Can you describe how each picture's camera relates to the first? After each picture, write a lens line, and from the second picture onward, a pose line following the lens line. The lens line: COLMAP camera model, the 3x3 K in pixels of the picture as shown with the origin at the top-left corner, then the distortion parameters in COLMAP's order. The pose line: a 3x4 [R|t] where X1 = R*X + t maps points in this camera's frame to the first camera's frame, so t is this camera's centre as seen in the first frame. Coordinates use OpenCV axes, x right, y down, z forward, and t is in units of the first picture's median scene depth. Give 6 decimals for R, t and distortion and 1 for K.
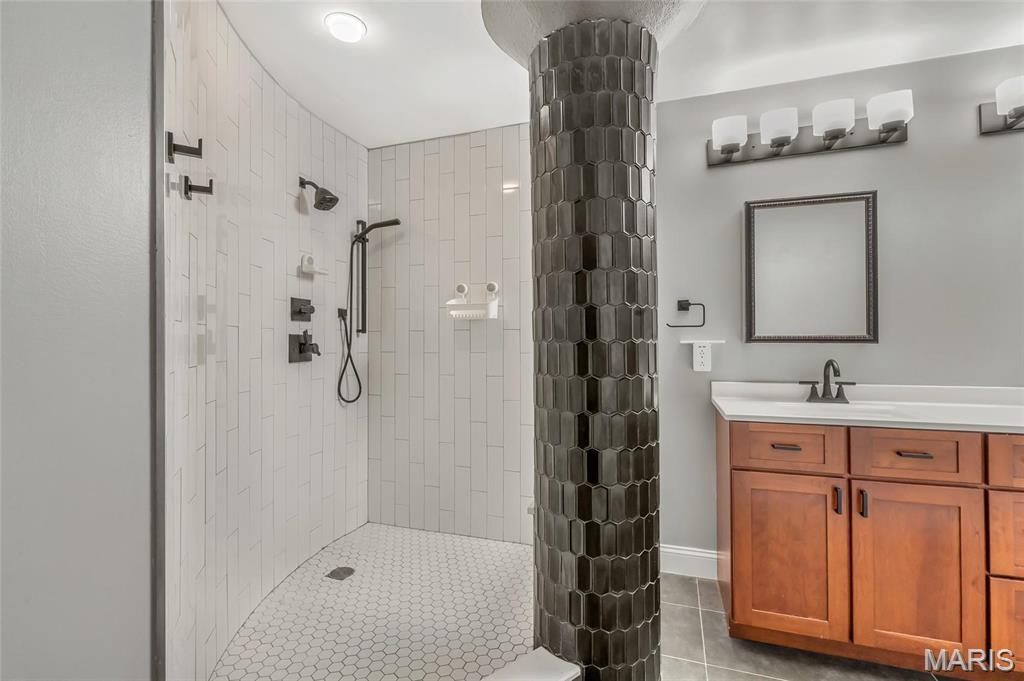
lens RADIAL K [[465.1, 0, 516.0], [0, 465.1, 339.2], [0, 0, 1]] dist [0.000149, -0.000097]
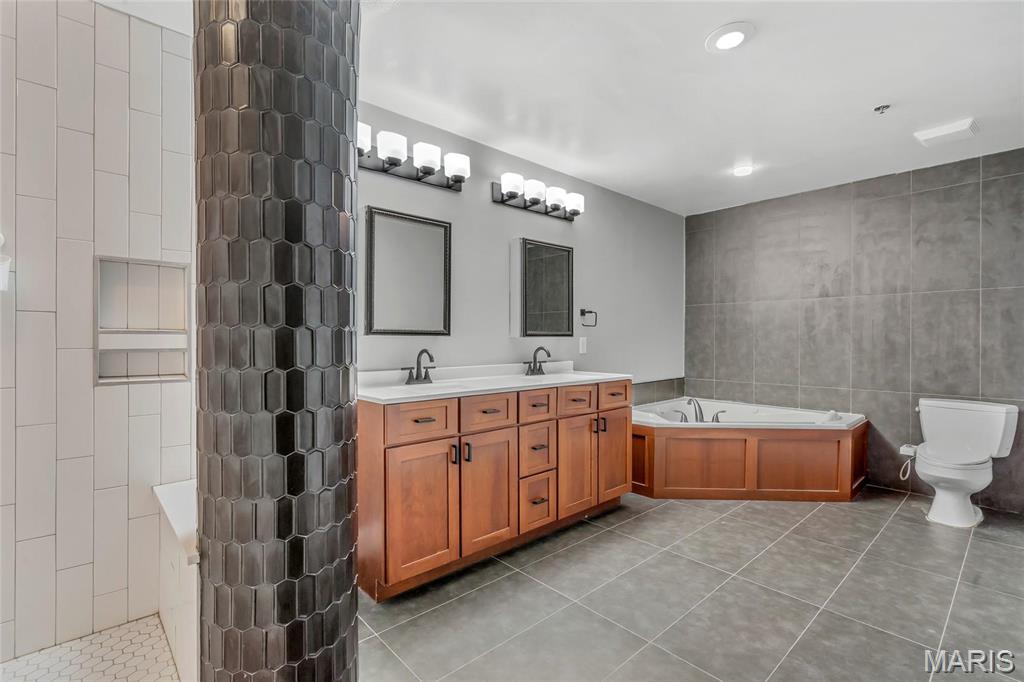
lens RADIAL K [[465.1, 0, 515.9], [0, 465.1, 342.8], [0, 0, 1]] dist [0.000149, -0.000097]
pose [[0.482127, -0.001195, 0.876100, -0.328815], [-0.011023, 0.999912, 0.007429, 0.016390], [-0.876032, -0.013239, 0.482072, 0.188980]]
